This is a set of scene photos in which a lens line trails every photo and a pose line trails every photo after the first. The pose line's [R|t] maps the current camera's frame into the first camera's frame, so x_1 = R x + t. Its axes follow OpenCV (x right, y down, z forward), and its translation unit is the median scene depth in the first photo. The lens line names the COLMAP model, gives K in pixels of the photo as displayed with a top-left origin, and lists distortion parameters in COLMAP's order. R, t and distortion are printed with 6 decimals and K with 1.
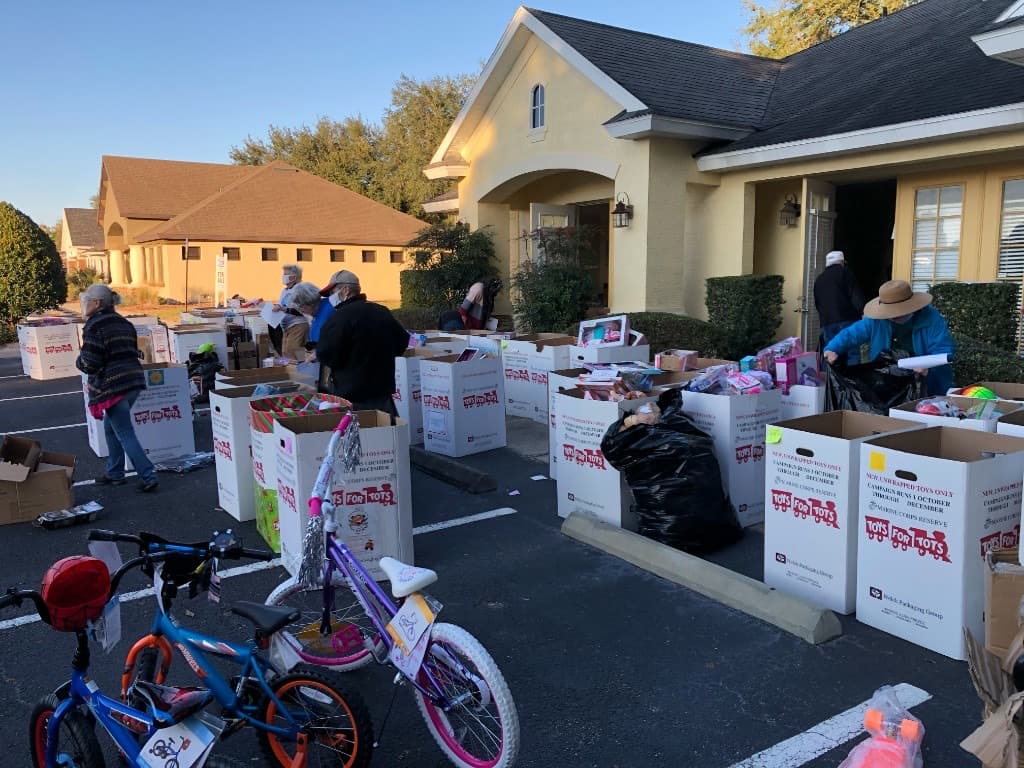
lens RADIAL K [[847.7, 0, 511.2], [0, 847.7, 384.8], [0, 0, 1]] dist [0.014532, -0.001565]
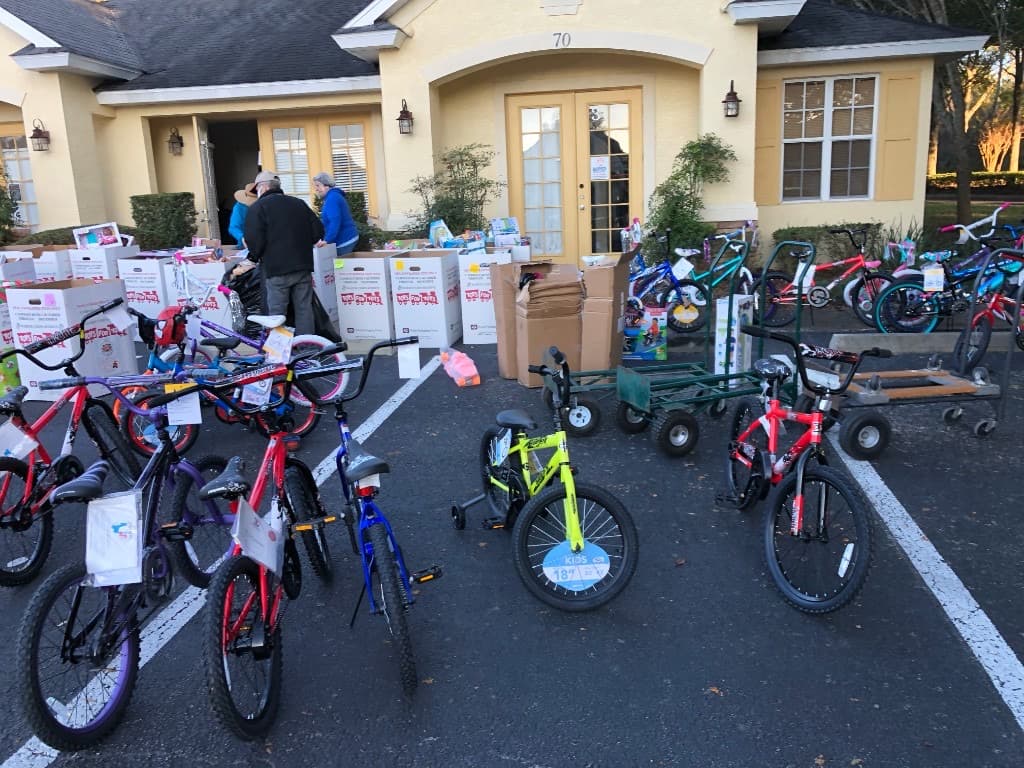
lens RADIAL K [[847.7, 0, 511.2], [0, 847.7, 384.8], [0, 0, 1]] dist [0.014532, -0.001565]
pose [[0.660866, -0.179482, 0.728727, -0.299849], [0.126809, 0.983726, 0.127286, 0.046561], [-0.739713, 0.008290, 0.672871, -0.187131]]
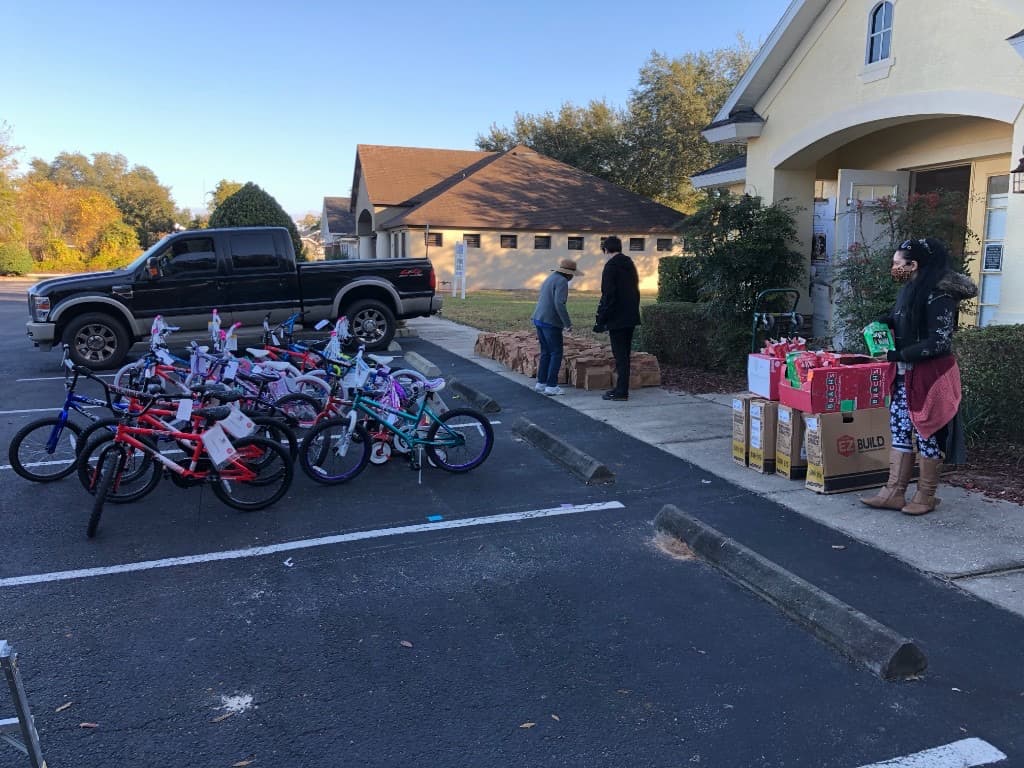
lens RADIAL K [[847.7, 0, 511.2], [0, 847.7, 384.8], [0, 0, 1]] dist [0.014532, -0.001565]
pose [[0.964512, 0.049526, -0.259354, -0.070870], [-0.046631, 0.998762, 0.017307, -0.021625], [0.259890, -0.004599, 0.965627, 0.208247]]
